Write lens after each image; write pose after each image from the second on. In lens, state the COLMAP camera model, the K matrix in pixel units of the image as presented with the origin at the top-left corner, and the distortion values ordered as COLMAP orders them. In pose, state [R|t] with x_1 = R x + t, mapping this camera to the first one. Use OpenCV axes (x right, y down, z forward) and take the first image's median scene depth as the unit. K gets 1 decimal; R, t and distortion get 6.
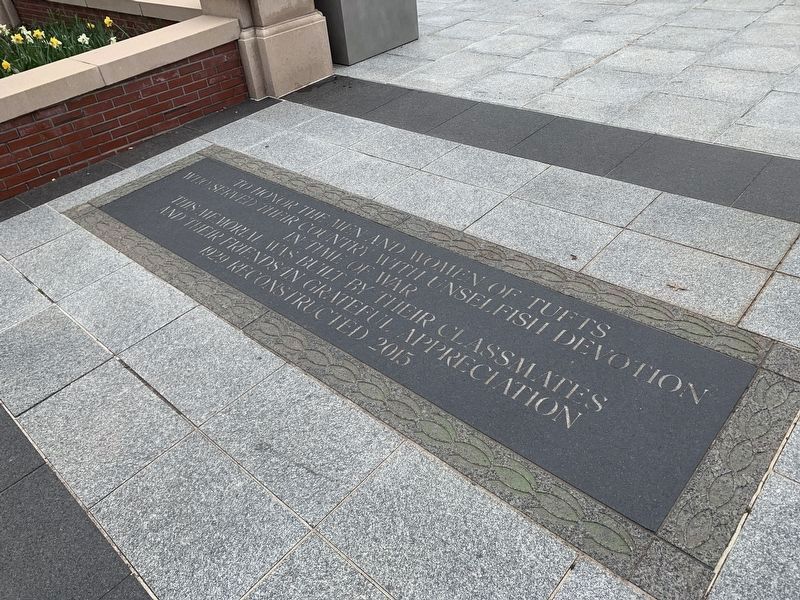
lens RADIAL K [[607.7, 0, 400.0], [0, 607.7, 300.0], [0, 0, 1]] dist [0.054501, -0.084496]
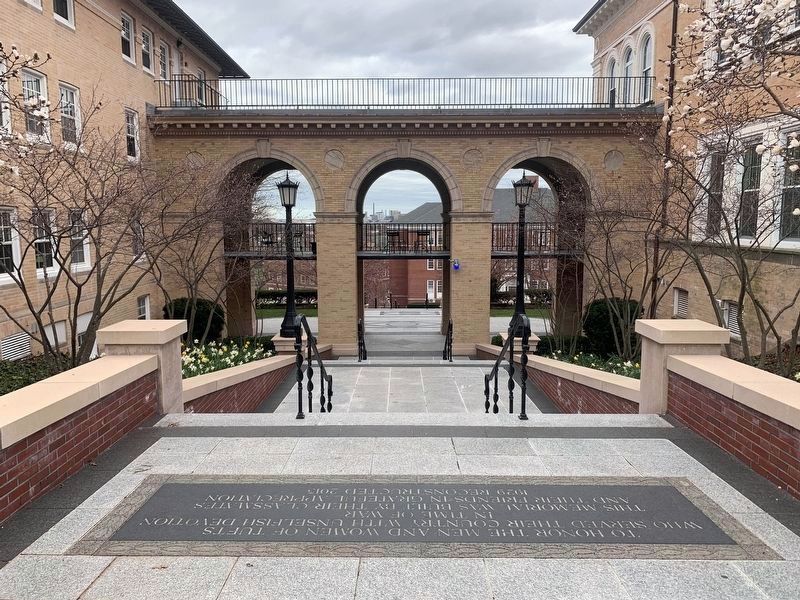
lens RADIAL K [[607.7, 0, 400.0], [0, 607.7, 300.0], [0, 0, 1]] dist [0.054501, -0.084496]
pose [[-0.738019, 0.177982, -0.650884, 0.696039], [-0.339988, 0.735121, 0.586520, -1.140872], [0.582869, 0.654155, -0.482022, 1.321103]]
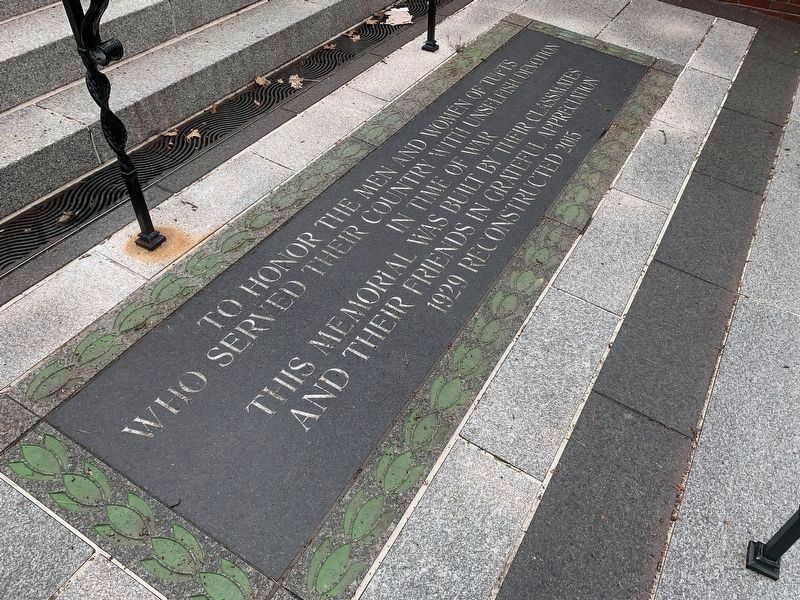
lens RADIAL K [[607.7, 0, 400.0], [0, 607.7, 300.0], [0, 0, 1]] dist [0.054501, -0.084496]
pose [[-0.212732, -0.641473, 0.737060, -0.878255], [0.535267, 0.554568, 0.637137, -0.587357], [-0.817456, 0.530063, 0.225385, 0.966977]]
